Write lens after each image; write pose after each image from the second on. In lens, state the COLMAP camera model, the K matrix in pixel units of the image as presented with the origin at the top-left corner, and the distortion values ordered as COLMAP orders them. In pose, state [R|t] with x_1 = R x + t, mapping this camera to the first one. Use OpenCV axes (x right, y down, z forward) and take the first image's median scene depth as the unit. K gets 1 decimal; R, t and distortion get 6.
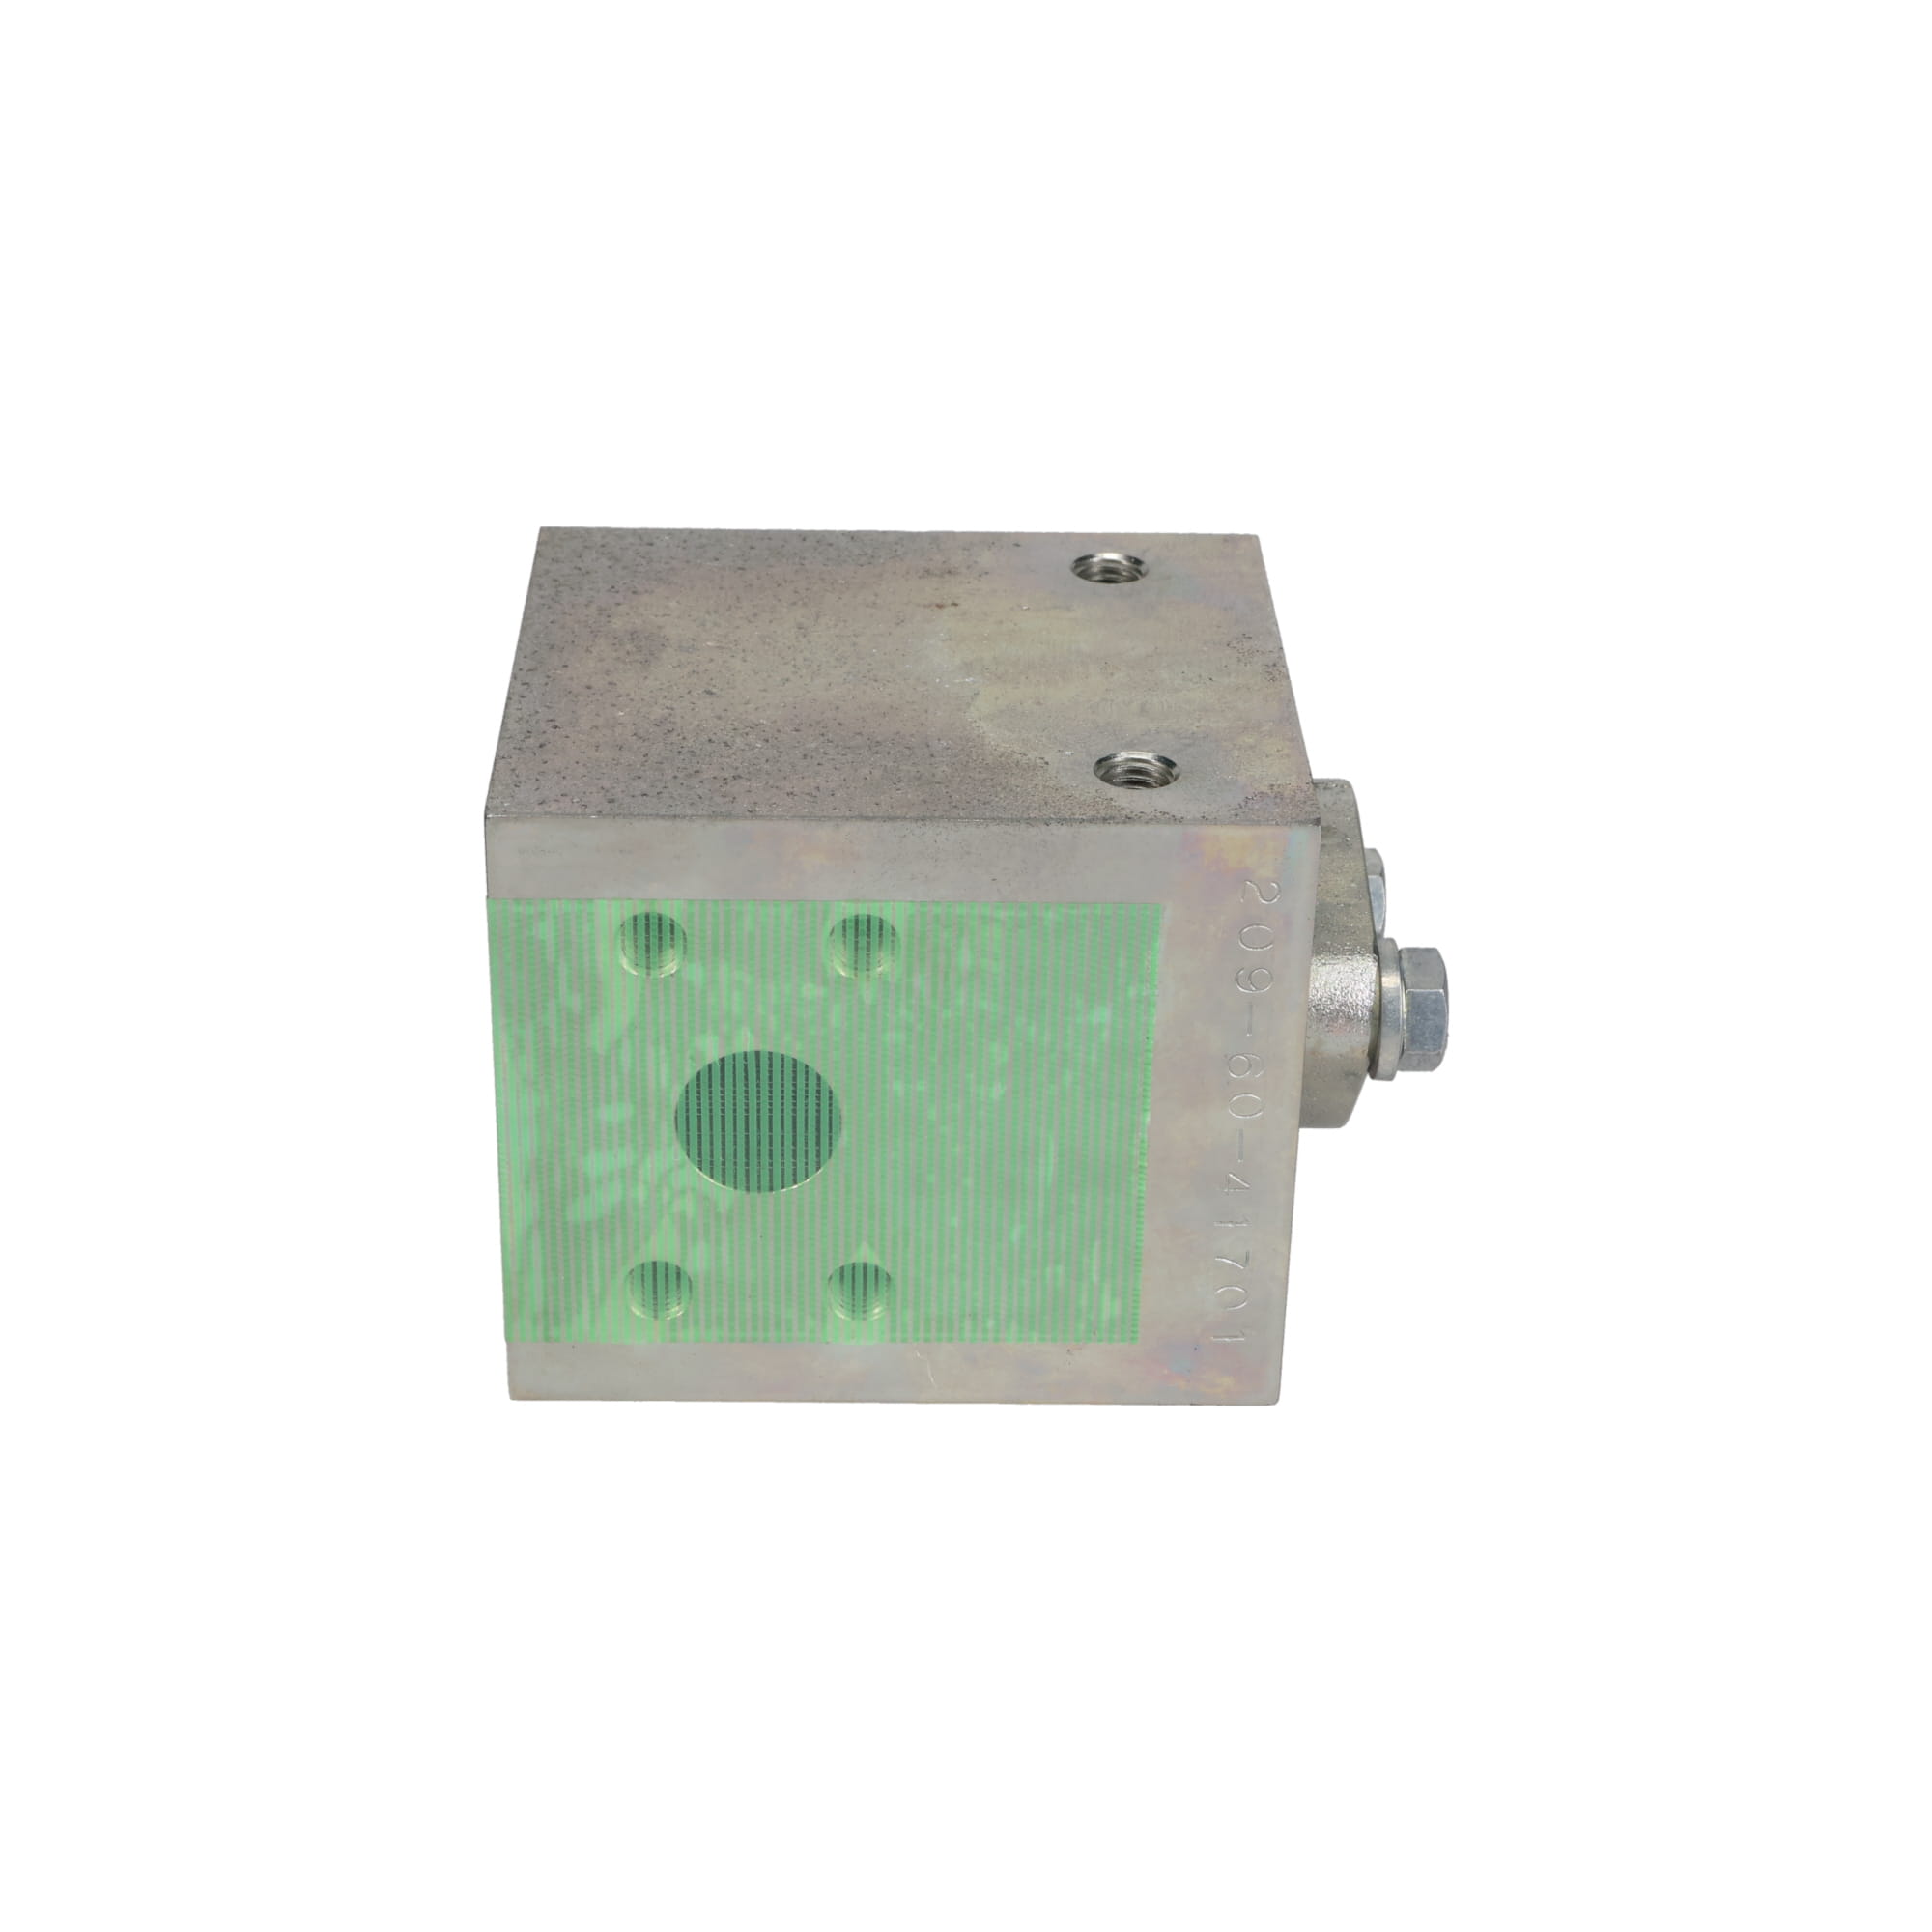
lens RADIAL K [[3890.6, 0, 906.9], [0, 3890.6, 965.7], [0, 0, 1]] dist [0.015579, -0.025720]
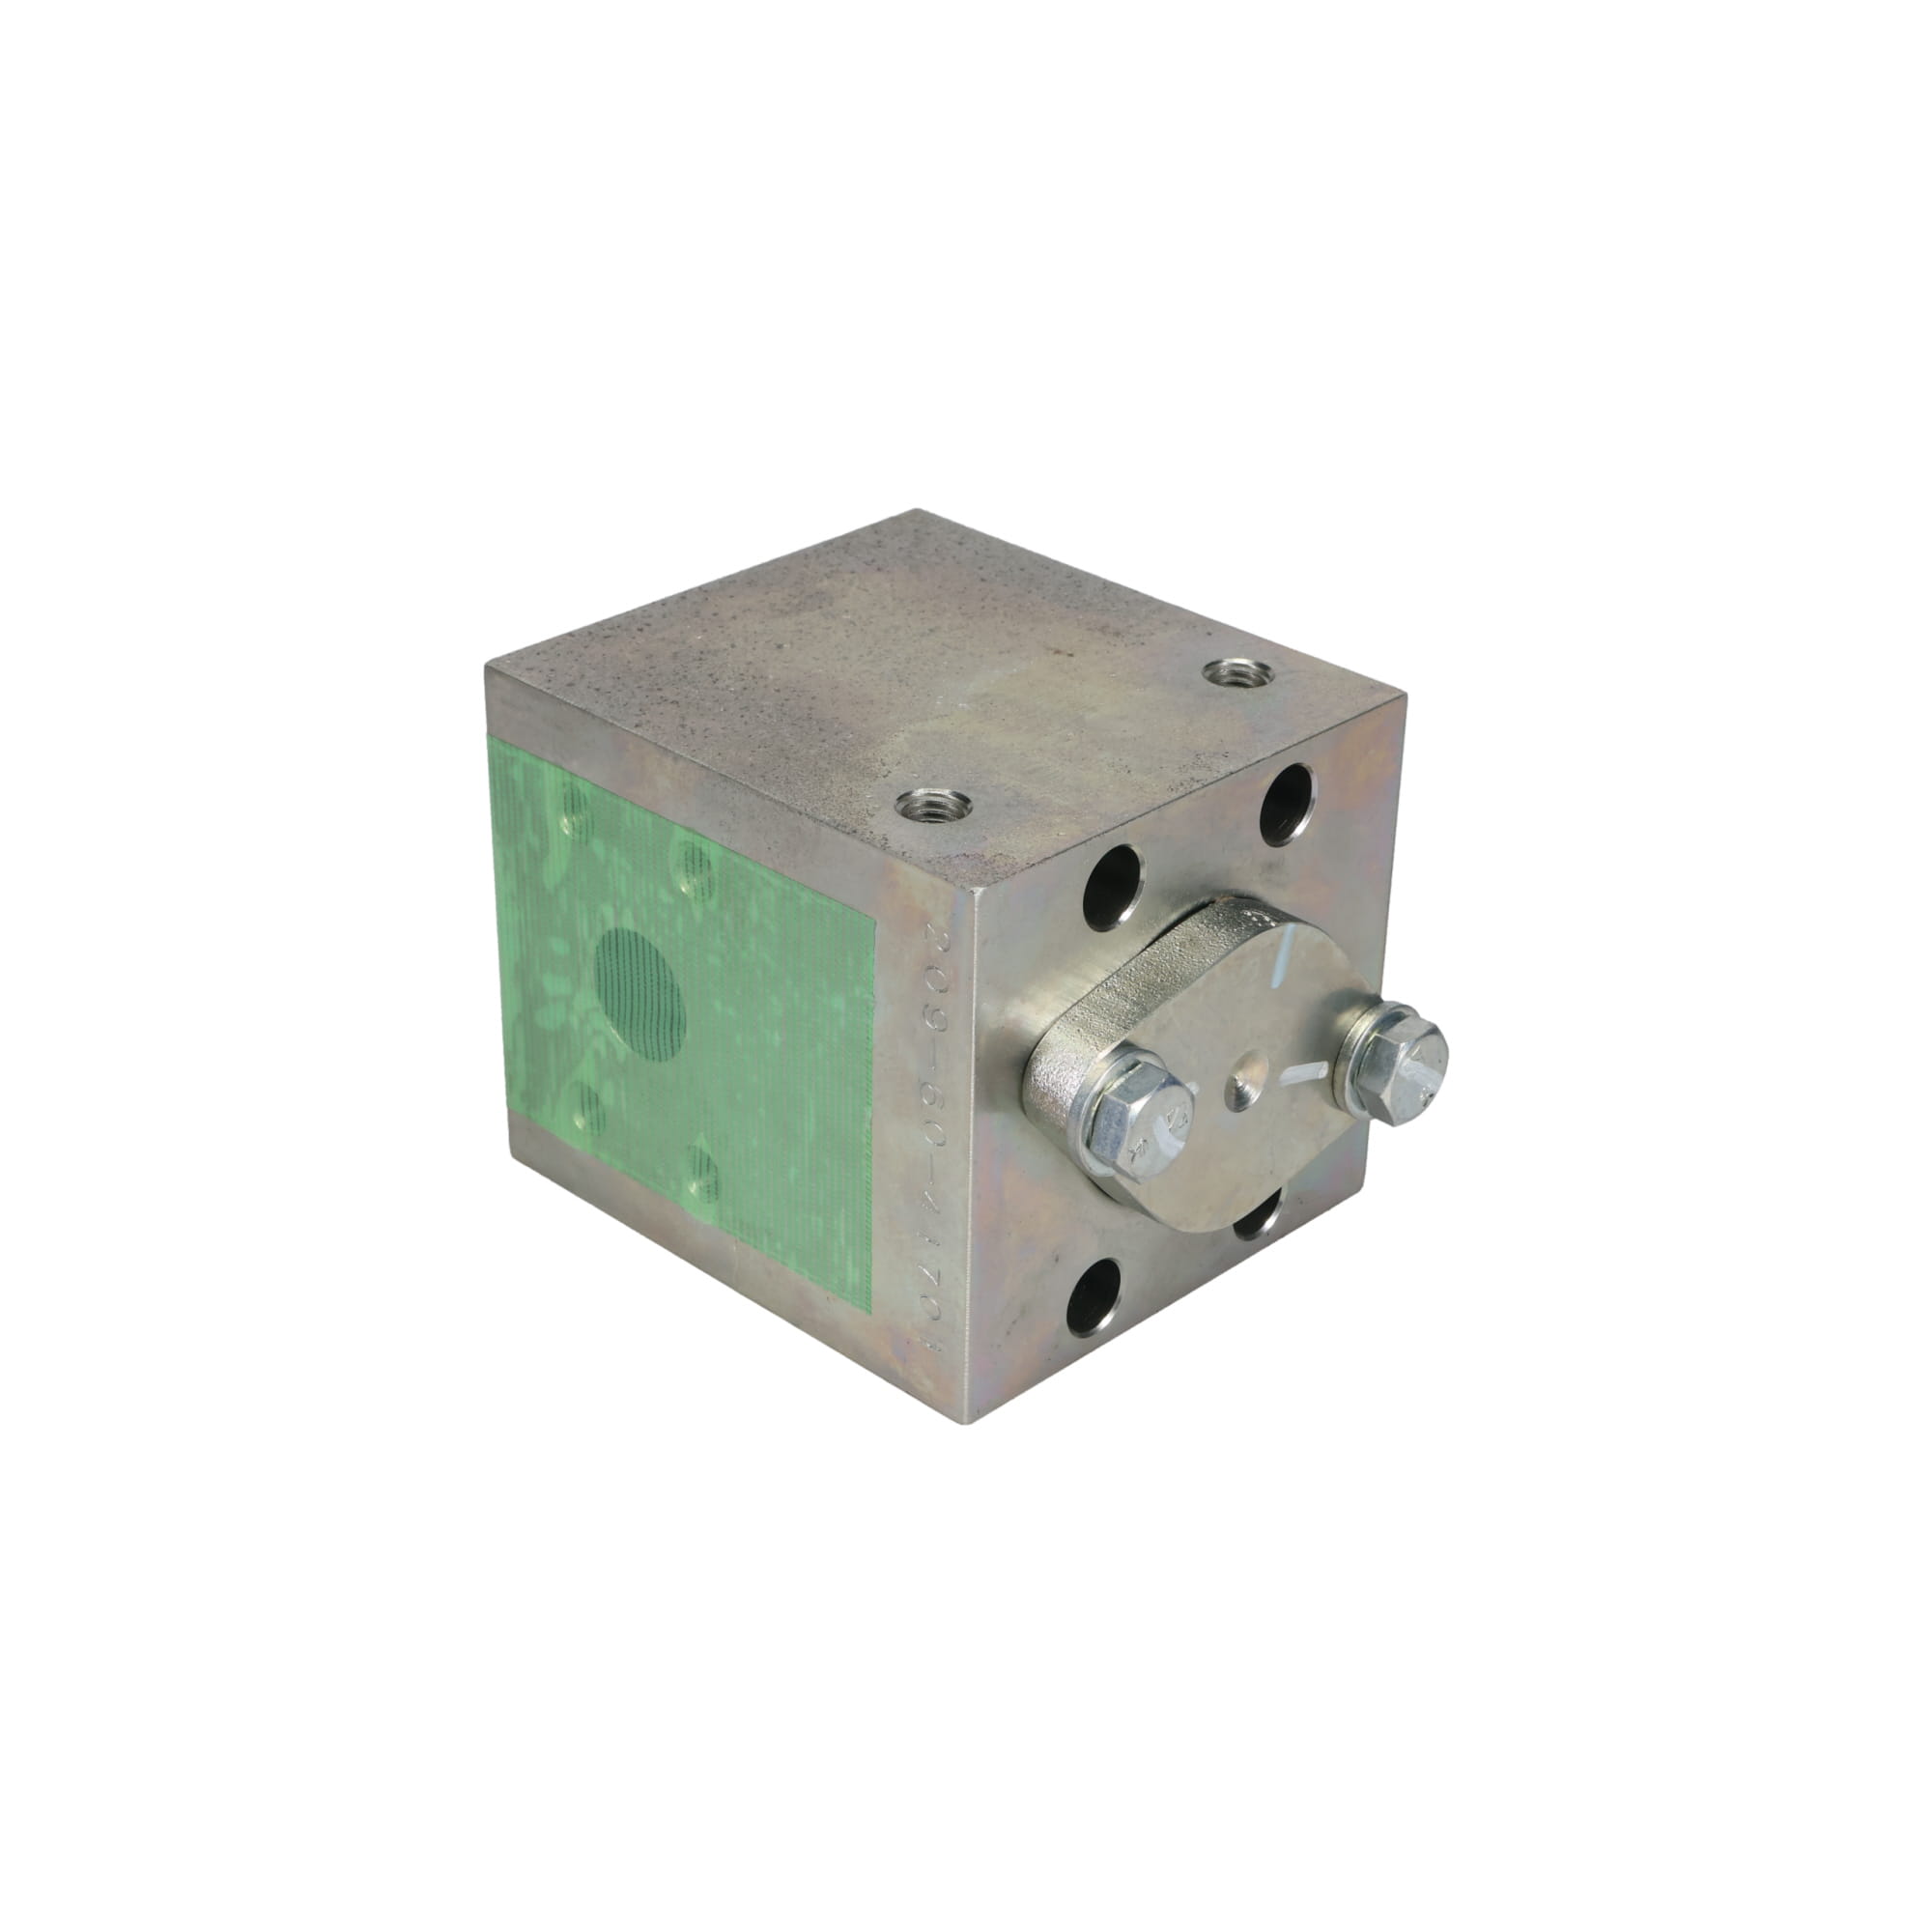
lens RADIAL K [[3488.9, 0, 927.6], [0, 3488.9, 967.3], [0, 0, 1]] dist [0.056236, 0.031961]
pose [[0.704414, 0.336822, -0.624781, 0.674277], [-0.343026, 0.932162, 0.115785, -0.118644], [0.621396, 0.132756, 0.772167, 0.238864]]
